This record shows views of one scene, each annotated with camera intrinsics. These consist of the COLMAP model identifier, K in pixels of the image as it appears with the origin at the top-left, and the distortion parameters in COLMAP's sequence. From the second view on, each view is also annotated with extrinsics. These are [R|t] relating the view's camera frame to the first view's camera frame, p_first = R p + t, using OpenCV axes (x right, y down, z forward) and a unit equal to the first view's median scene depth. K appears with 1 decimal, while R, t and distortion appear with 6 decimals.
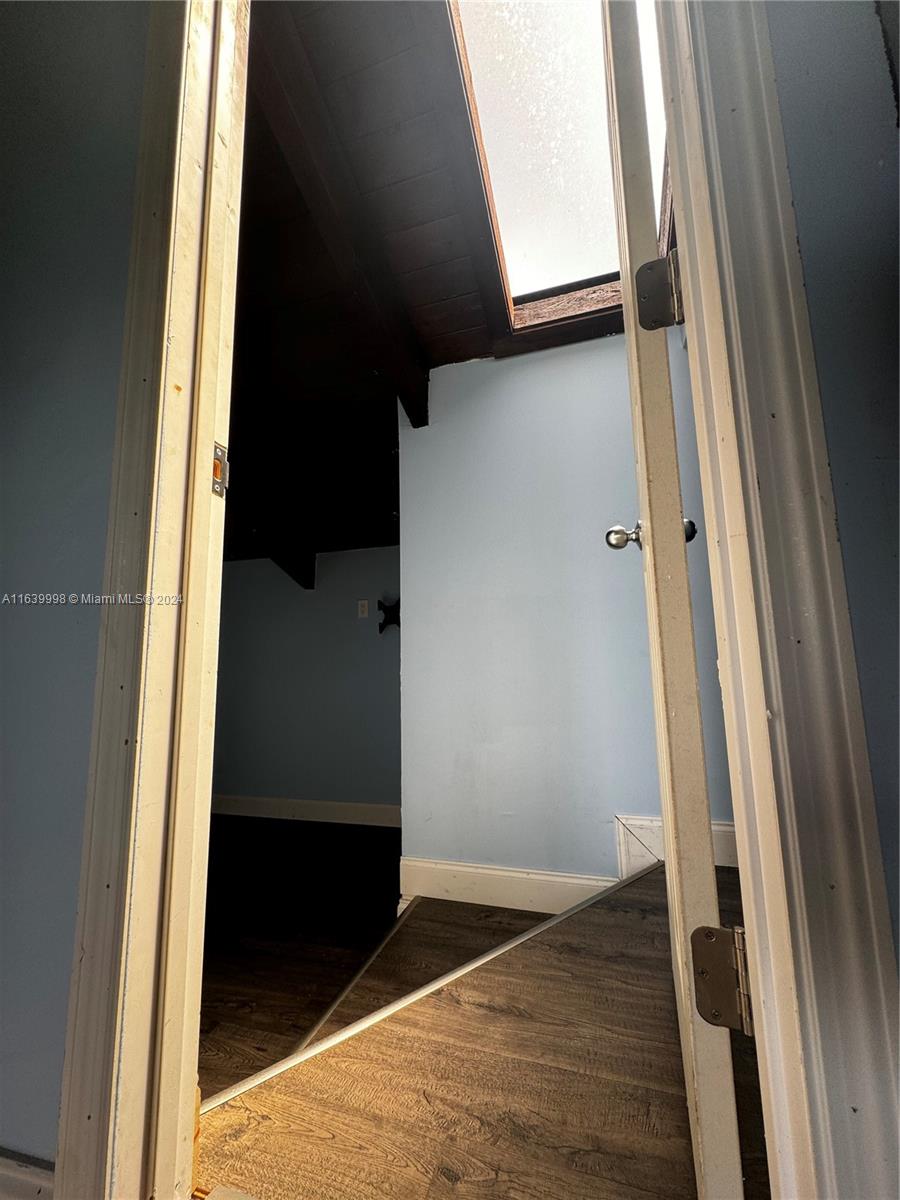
lens RADIAL K [[480.3, 0, 450.0], [0, 480.3, 600.0], [0, 0, 1]] dist [0.000128, -0.000025]
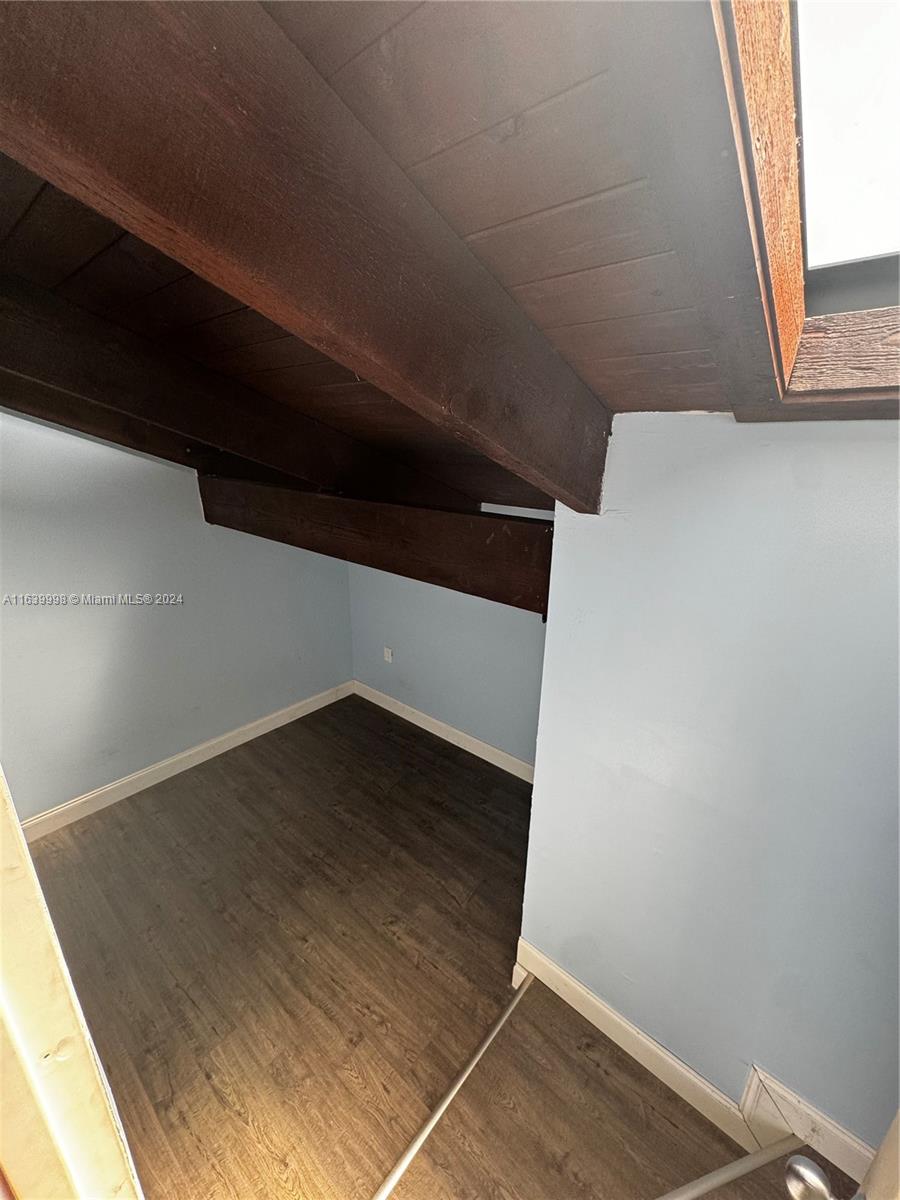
lens RADIAL K [[480.6, 0, 451.5], [0, 480.6, 599.2], [0, 0, 1]] dist [-0.000891, -0.000164]
pose [[0.917737, 0.157409, -0.364667, 0.033370], [0.018993, 0.899677, 0.436144, -0.682322], [0.396735, -0.407191, 0.822676, 0.425185]]
